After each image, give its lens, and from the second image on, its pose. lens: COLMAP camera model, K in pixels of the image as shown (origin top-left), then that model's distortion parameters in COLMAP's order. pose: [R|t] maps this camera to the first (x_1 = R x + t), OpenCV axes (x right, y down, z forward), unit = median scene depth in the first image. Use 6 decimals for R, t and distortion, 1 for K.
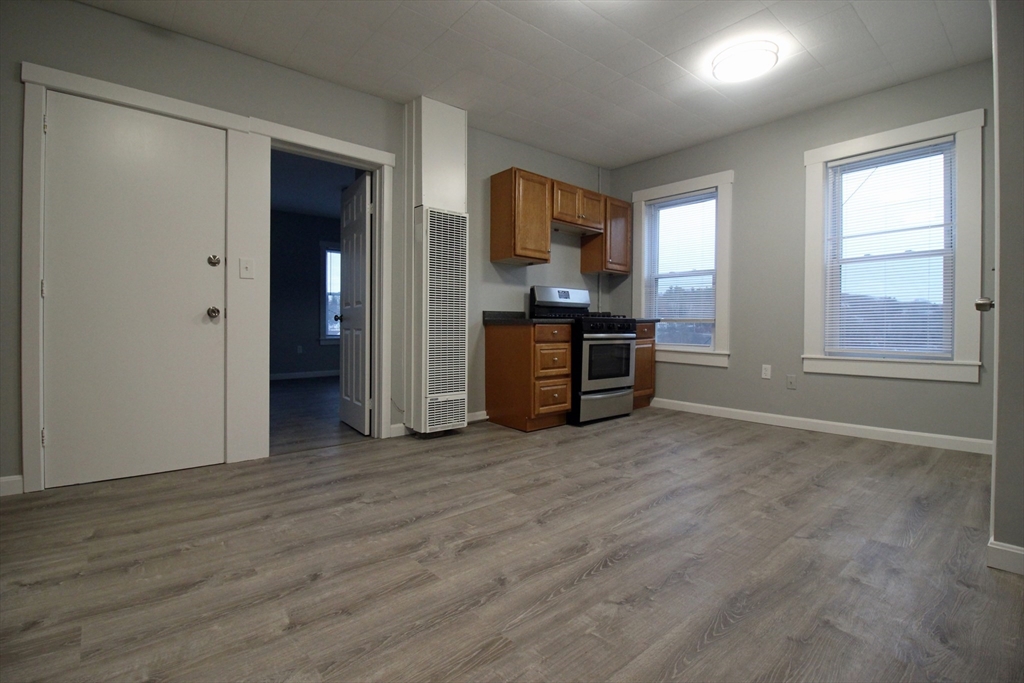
lens RADIAL K [[474.6, 0, 508.3], [0, 474.6, 337.8], [0, 0, 1]] dist [-0.008974, -0.006891]
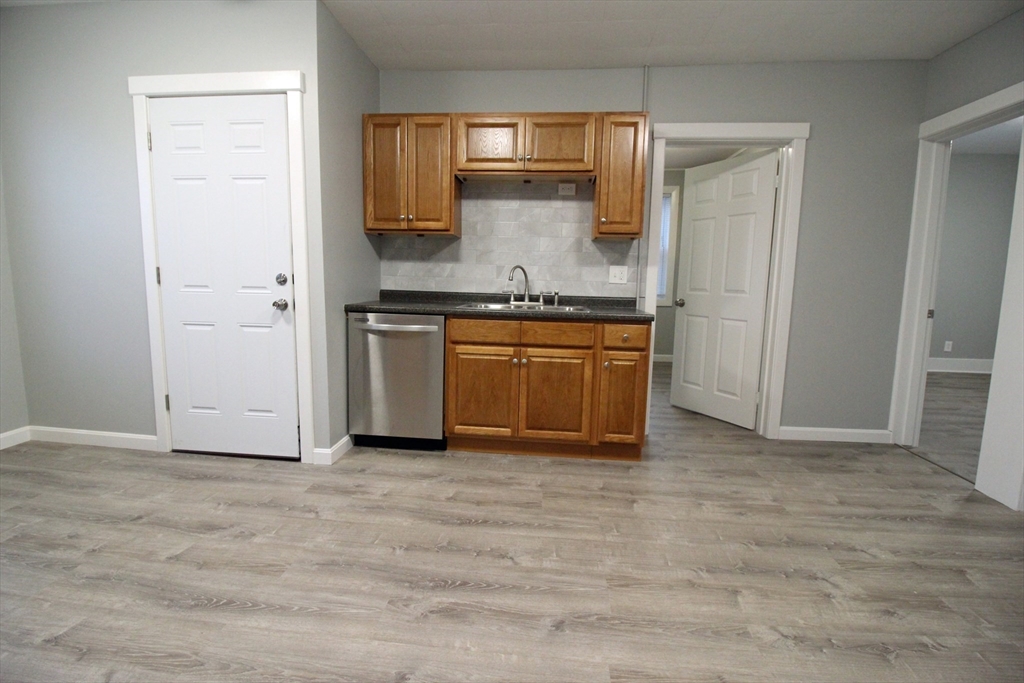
lens RADIAL K [[474.6, 0, 507.0], [0, 474.6, 336.2], [0, 0, 1]] dist [-0.008974, -0.006891]
pose [[-0.691211, -0.109266, 0.714345, -0.394474], [-0.010376, 0.989902, 0.141375, -0.146776], [-0.722579, 0.090308, -0.685365, 1.167946]]
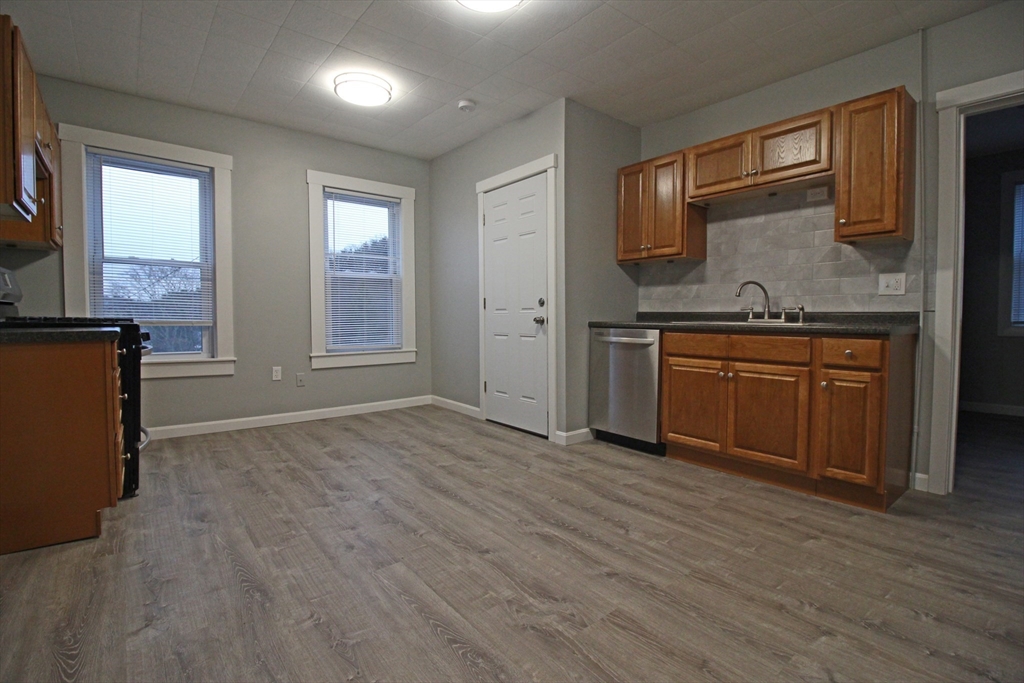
lens RADIAL K [[474.6, 0, 504.8], [0, 474.6, 335.4], [0, 0, 1]] dist [-0.008974, -0.006891]
pose [[0.038798, -0.046559, 0.998162, -0.779581], [0.022582, 0.998700, 0.045706, -0.079586], [-0.998992, 0.020768, 0.039799, 0.827377]]
